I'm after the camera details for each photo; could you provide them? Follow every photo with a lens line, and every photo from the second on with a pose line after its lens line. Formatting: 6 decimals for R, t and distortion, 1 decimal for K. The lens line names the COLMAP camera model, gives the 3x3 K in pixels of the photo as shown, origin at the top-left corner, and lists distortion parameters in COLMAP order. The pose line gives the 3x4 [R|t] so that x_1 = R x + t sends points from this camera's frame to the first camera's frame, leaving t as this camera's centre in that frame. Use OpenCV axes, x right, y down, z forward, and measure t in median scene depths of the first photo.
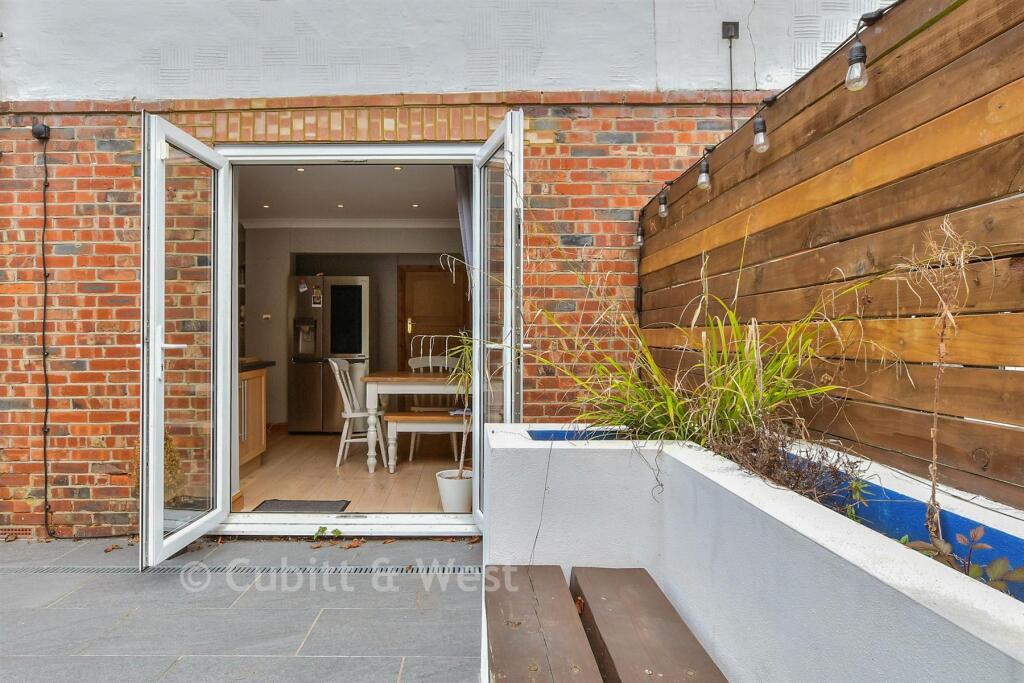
lens RADIAL K [[531.2, 0, 509.3], [0, 531.2, 339.7], [0, 0, 1]] dist [-0.009228, 0.001572]
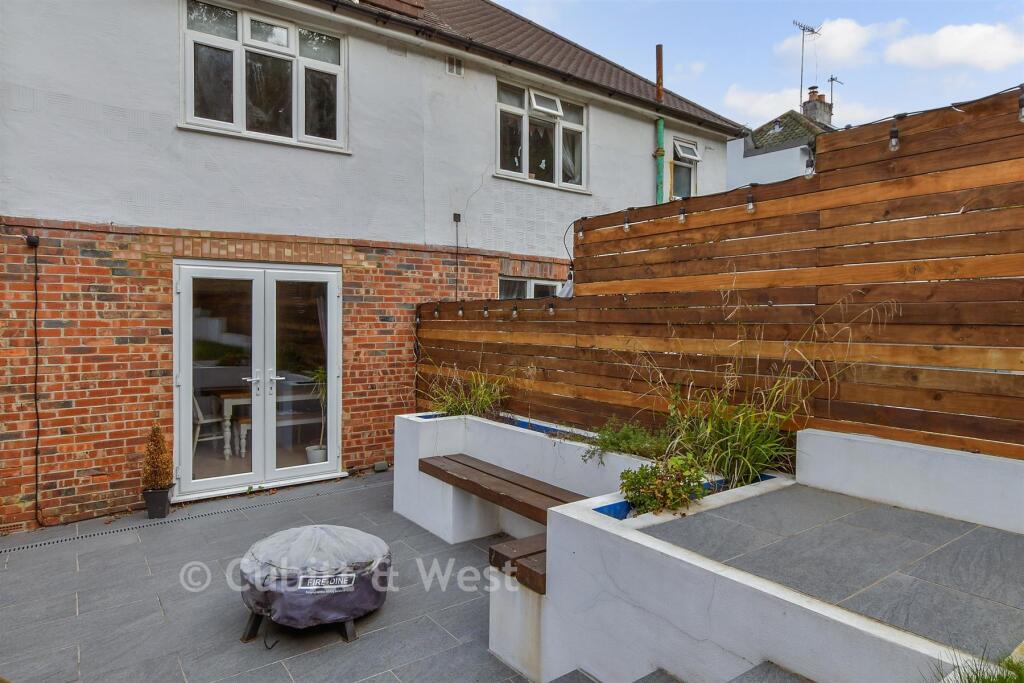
lens RADIAL K [[618.5, 0, 510.7], [0, 618.5, 336.3], [0, 0, 1]] dist [0.003739, 0.000742]
pose [[0.807282, -0.016667, 0.589931, -0.835357], [-0.010574, 0.999032, 0.042695, -0.223293], [-0.590072, -0.040705, 0.806324, -1.078936]]
